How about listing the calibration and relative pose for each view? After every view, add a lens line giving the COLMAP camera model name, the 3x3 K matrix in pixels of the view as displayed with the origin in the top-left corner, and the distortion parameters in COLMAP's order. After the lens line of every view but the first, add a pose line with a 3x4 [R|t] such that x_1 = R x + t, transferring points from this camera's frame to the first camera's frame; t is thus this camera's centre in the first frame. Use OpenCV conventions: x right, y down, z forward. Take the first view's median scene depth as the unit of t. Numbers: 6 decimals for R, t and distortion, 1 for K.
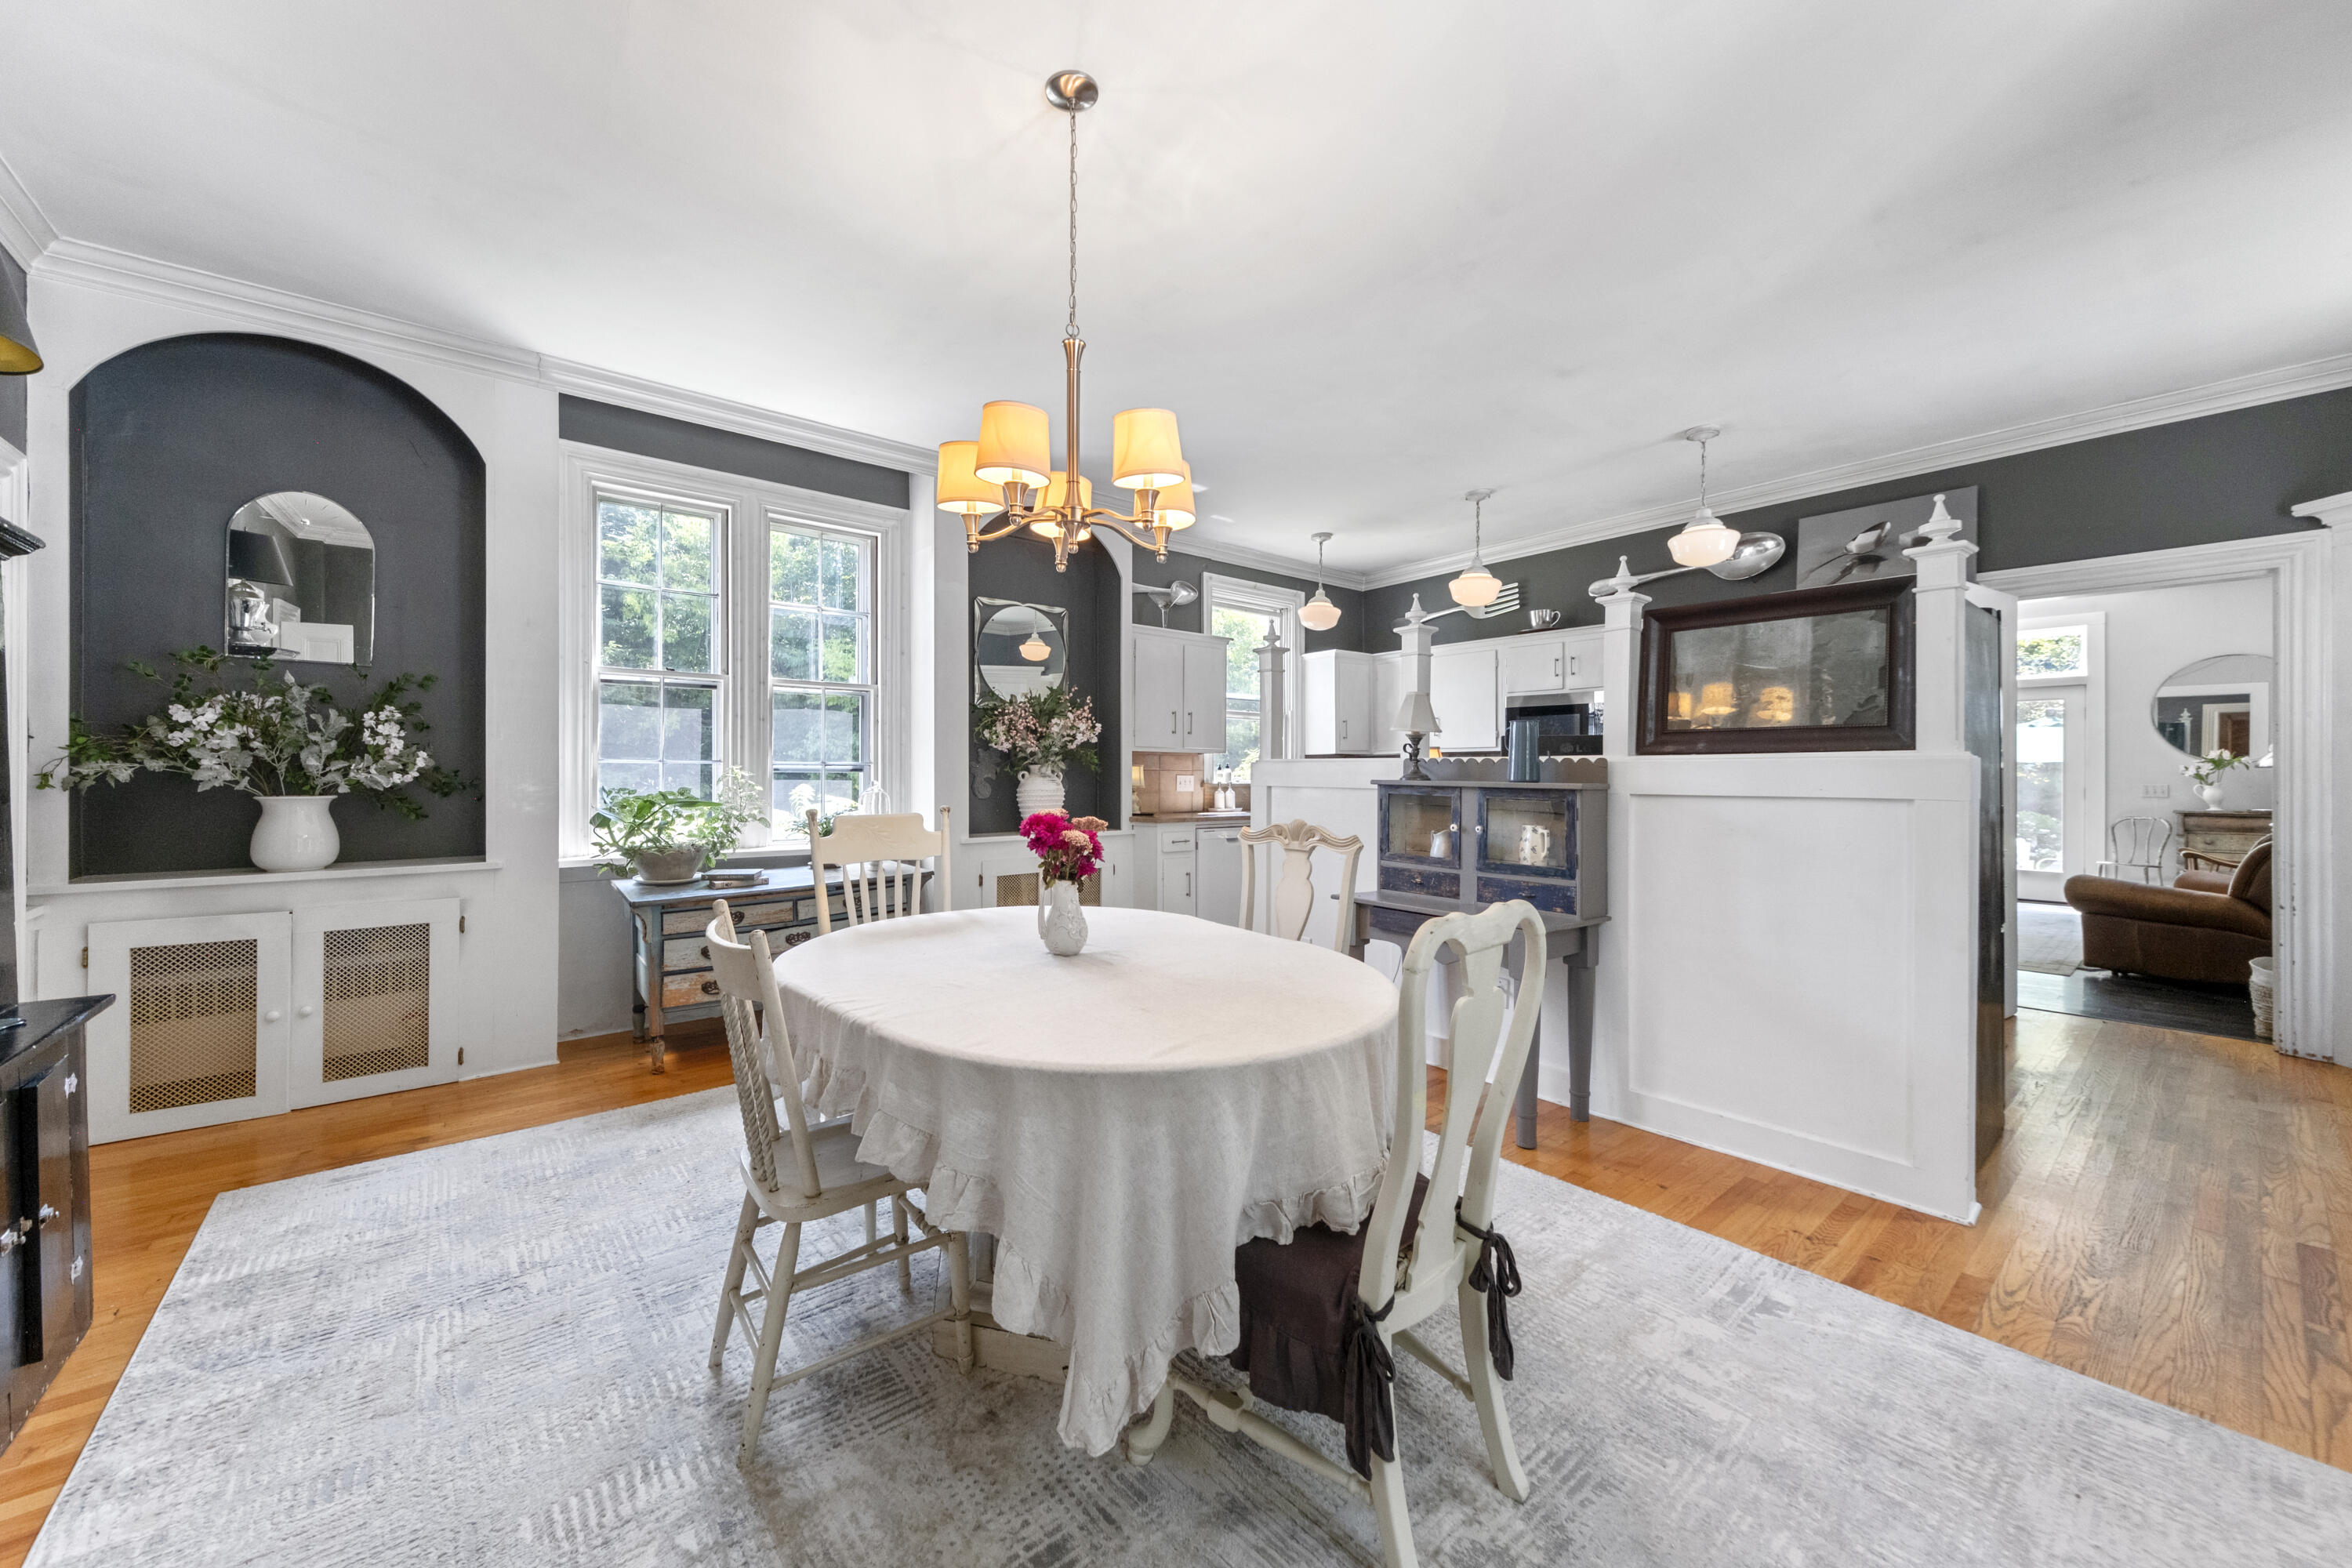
lens RADIAL K [[887.4, 0, 1172.6], [0, 887.4, 769.9], [0, 0, 1]] dist [0.002221, 0.000089]
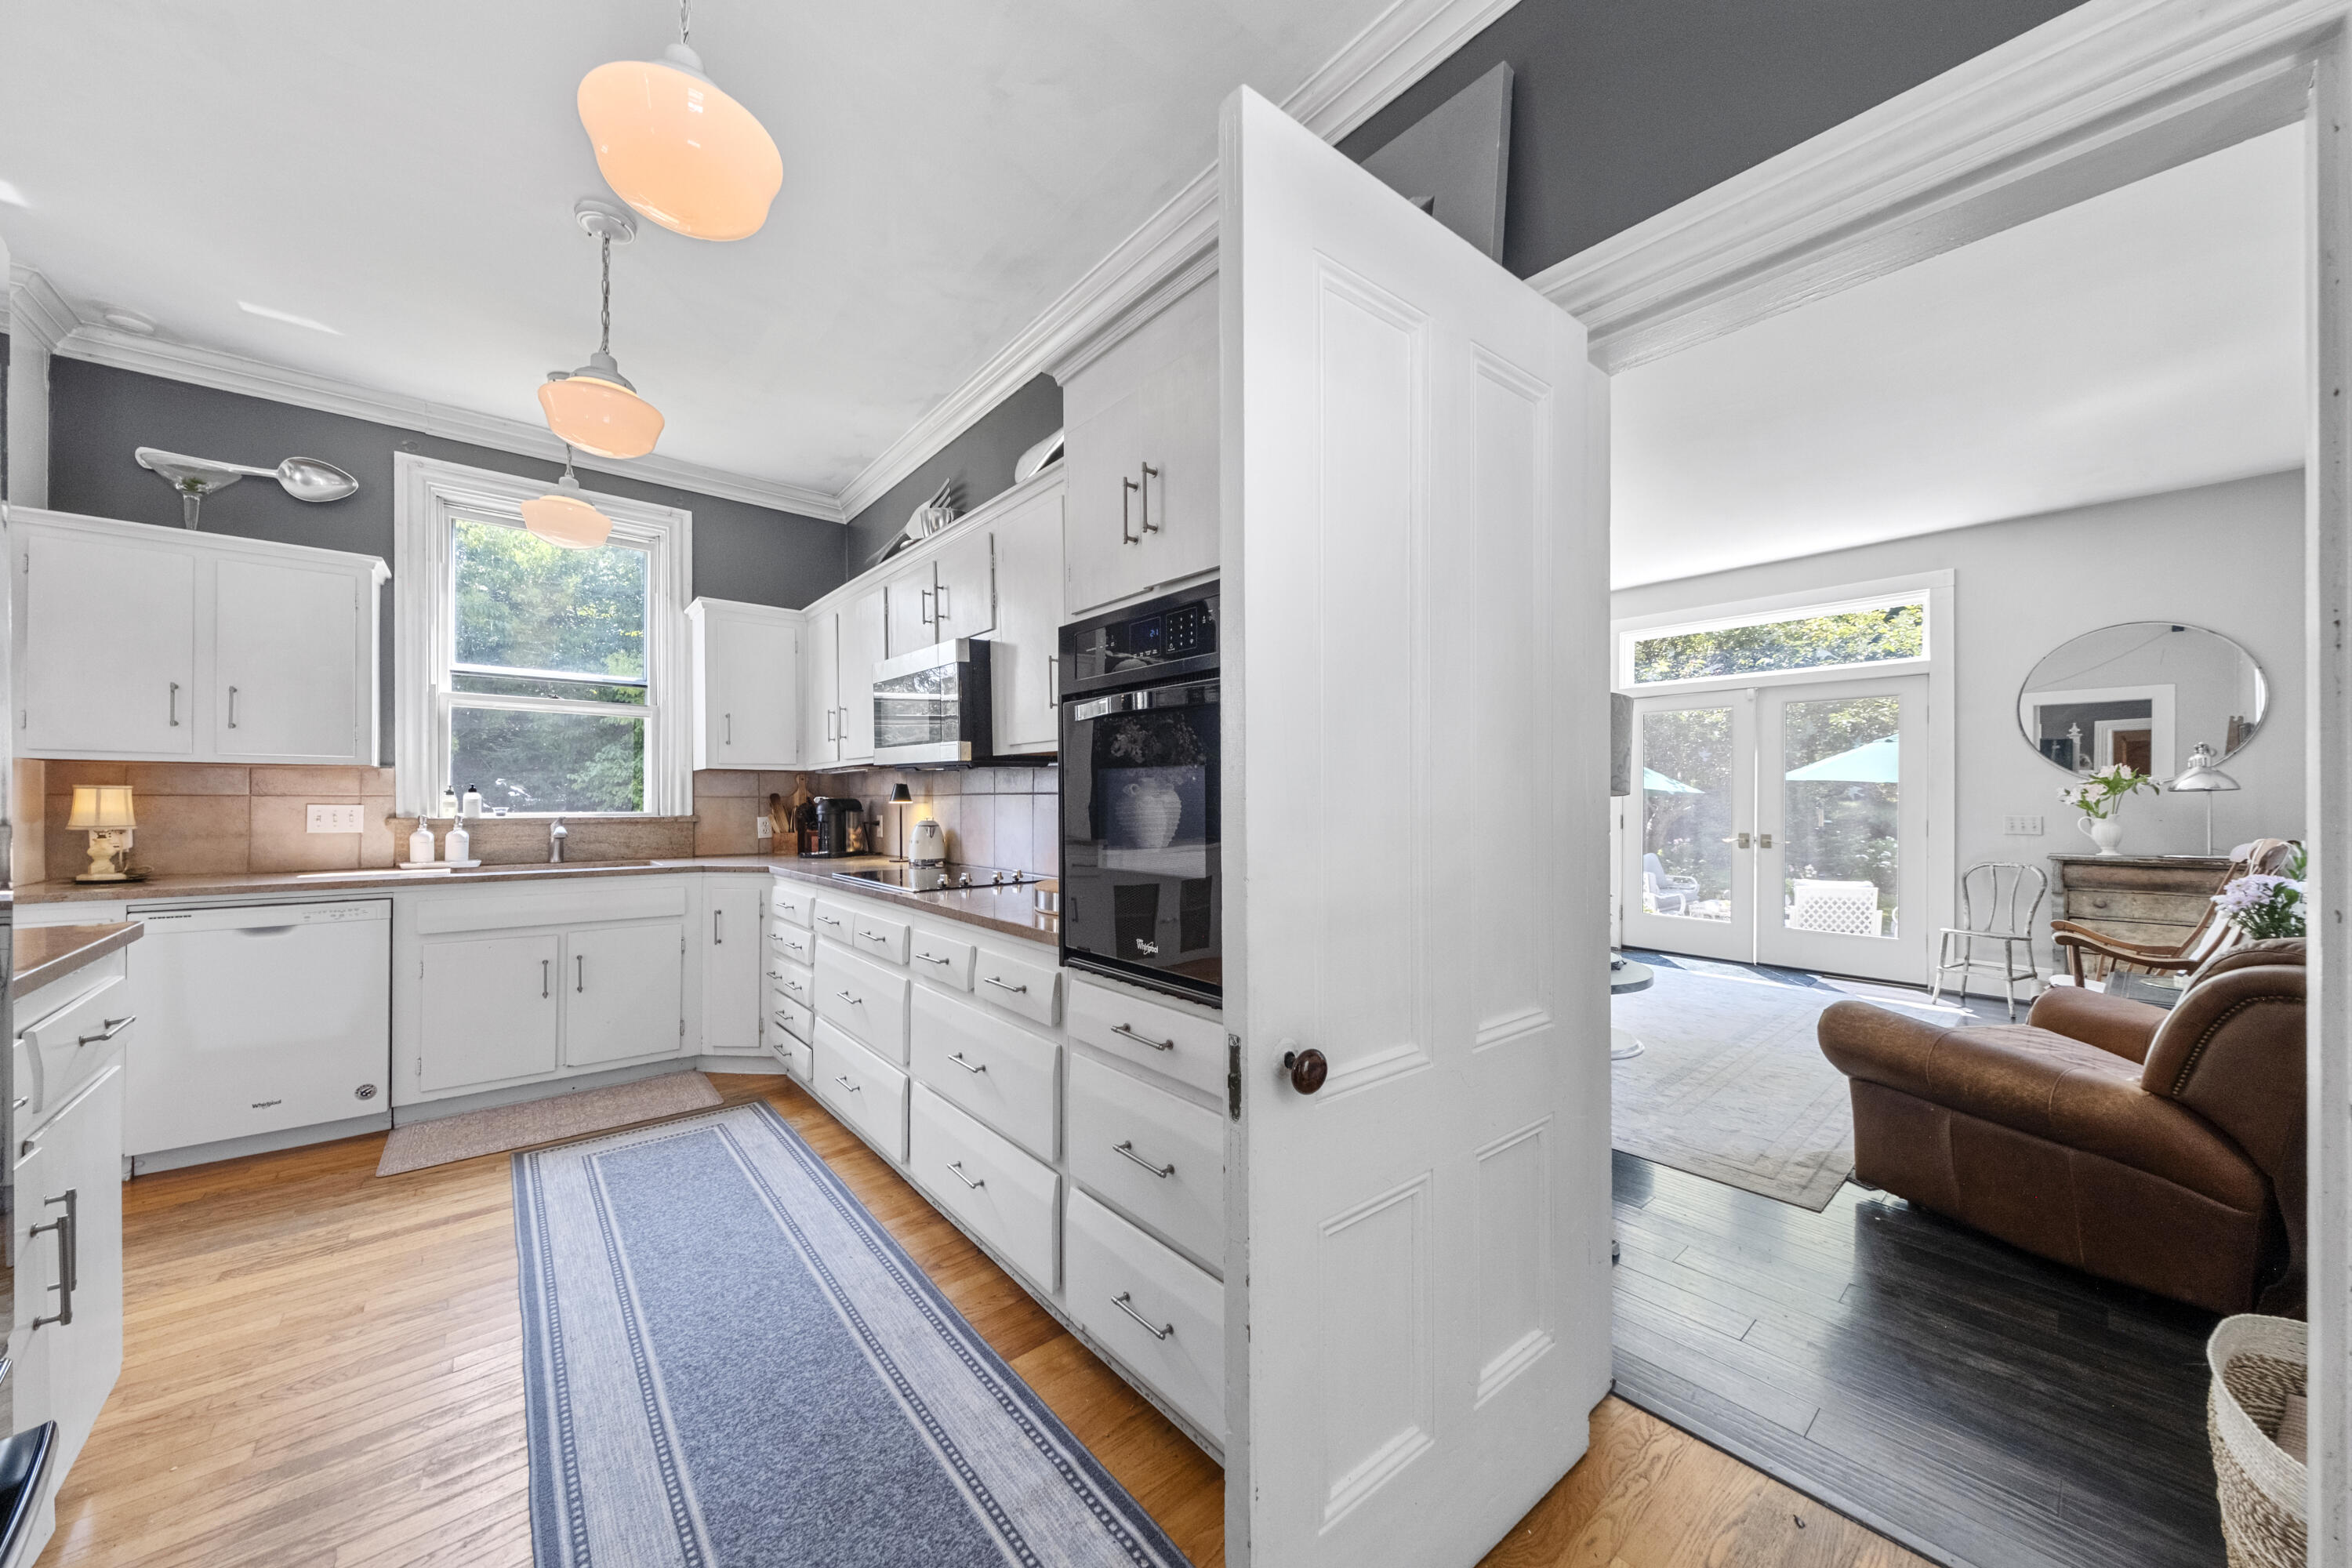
lens RADIAL K [[823.4, 0, 1178.0], [0, 823.4, 799.5], [0, 0, 1]] dist [-0.000329, 0.000108]
pose [[0.999846, -0.000544, 0.017558, 0.472912], [0.000491, 0.999995, 0.003024, 0.001571], [-0.017559, -0.003014, 0.999841, 0.404439]]
